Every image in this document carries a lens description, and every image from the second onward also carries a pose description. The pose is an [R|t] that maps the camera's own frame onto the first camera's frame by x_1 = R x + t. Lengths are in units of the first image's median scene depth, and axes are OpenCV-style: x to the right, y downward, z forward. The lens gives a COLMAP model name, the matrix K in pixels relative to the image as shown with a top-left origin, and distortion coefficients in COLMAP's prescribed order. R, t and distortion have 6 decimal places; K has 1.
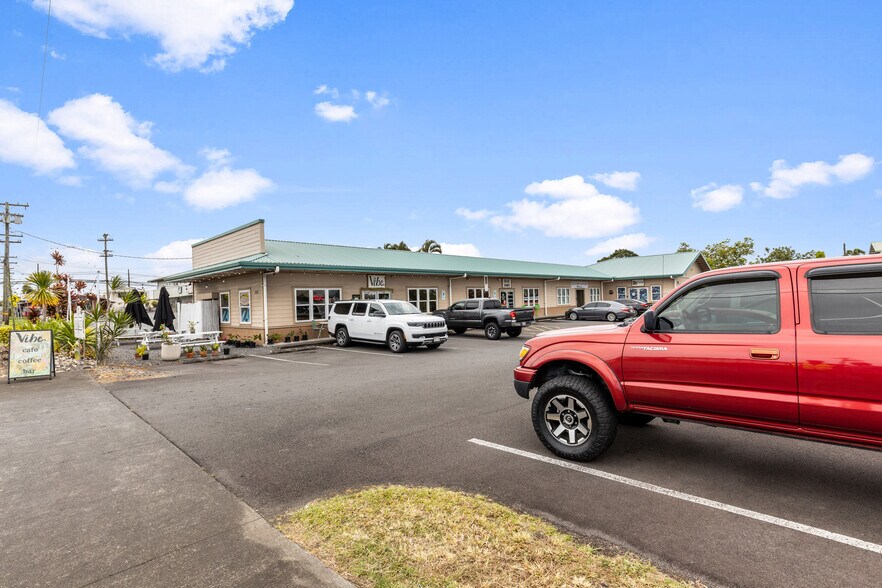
lens RADIAL K [[407.1, 0, 441.0], [0, 407.1, 294.0], [0, 0, 1]] dist [-0.000546, -0.000091]
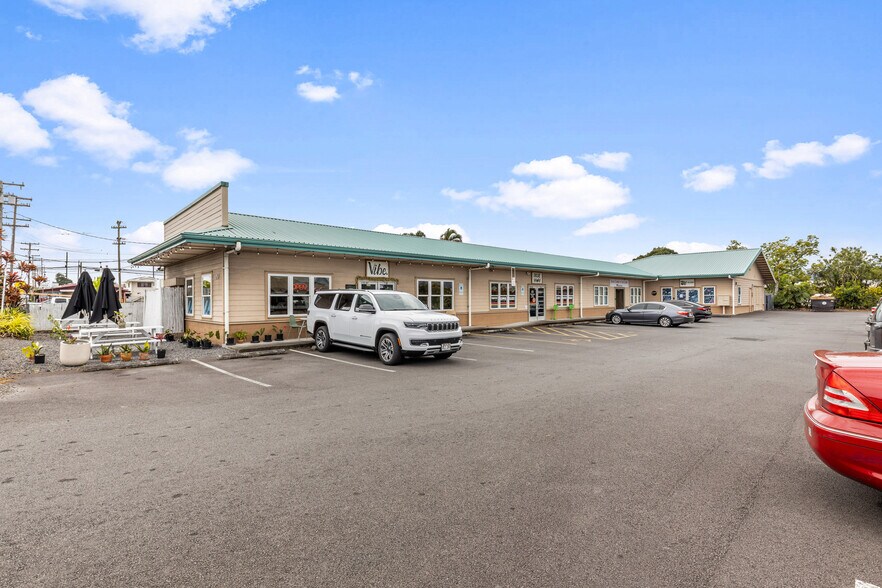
lens RADIAL K [[407.1, 0, 441.0], [0, 407.1, 294.0], [0, 0, 1]] dist [-0.000546, -0.000091]
pose [[0.998305, 0.025761, -0.052193, 0.010281], [-0.025568, 0.999664, 0.004372, 0.011706], [0.052288, -0.003030, 0.998627, 0.207920]]
